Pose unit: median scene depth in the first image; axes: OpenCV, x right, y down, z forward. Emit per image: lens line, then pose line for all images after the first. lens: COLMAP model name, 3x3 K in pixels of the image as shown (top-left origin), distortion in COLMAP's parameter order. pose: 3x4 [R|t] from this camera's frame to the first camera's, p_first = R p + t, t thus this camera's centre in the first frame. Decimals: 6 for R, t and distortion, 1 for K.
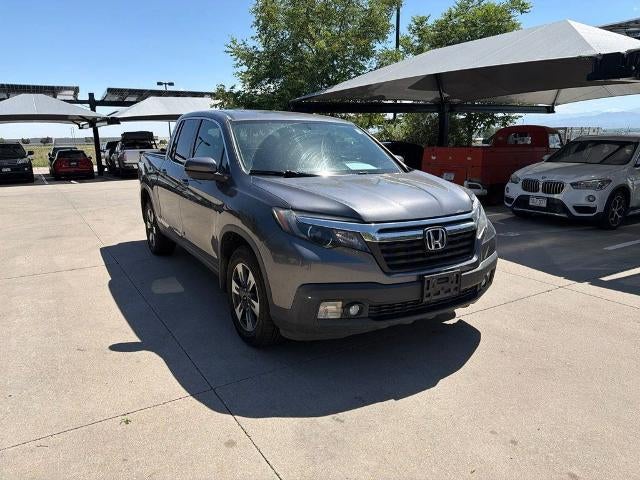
lens RADIAL K [[442.2, 0, 314.7], [0, 442.2, 242.0], [0, 0, 1]] dist [0.037024, -0.052435]
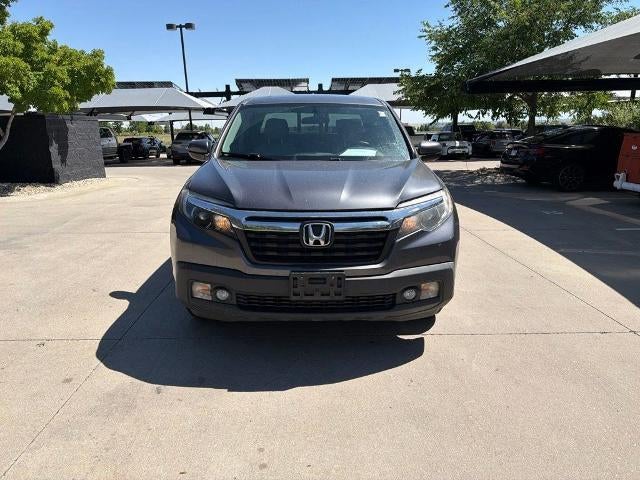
lens RADIAL K [[442.2, 0, 320.2], [0, 442.2, 236.0], [0, 0, 1]] dist [0.037024, -0.052435]
pose [[0.870259, 0.115459, -0.478871, 0.702229], [-0.106317, 0.993255, 0.046269, -0.045895], [0.480984, 0.010645, 0.876665, 0.206407]]
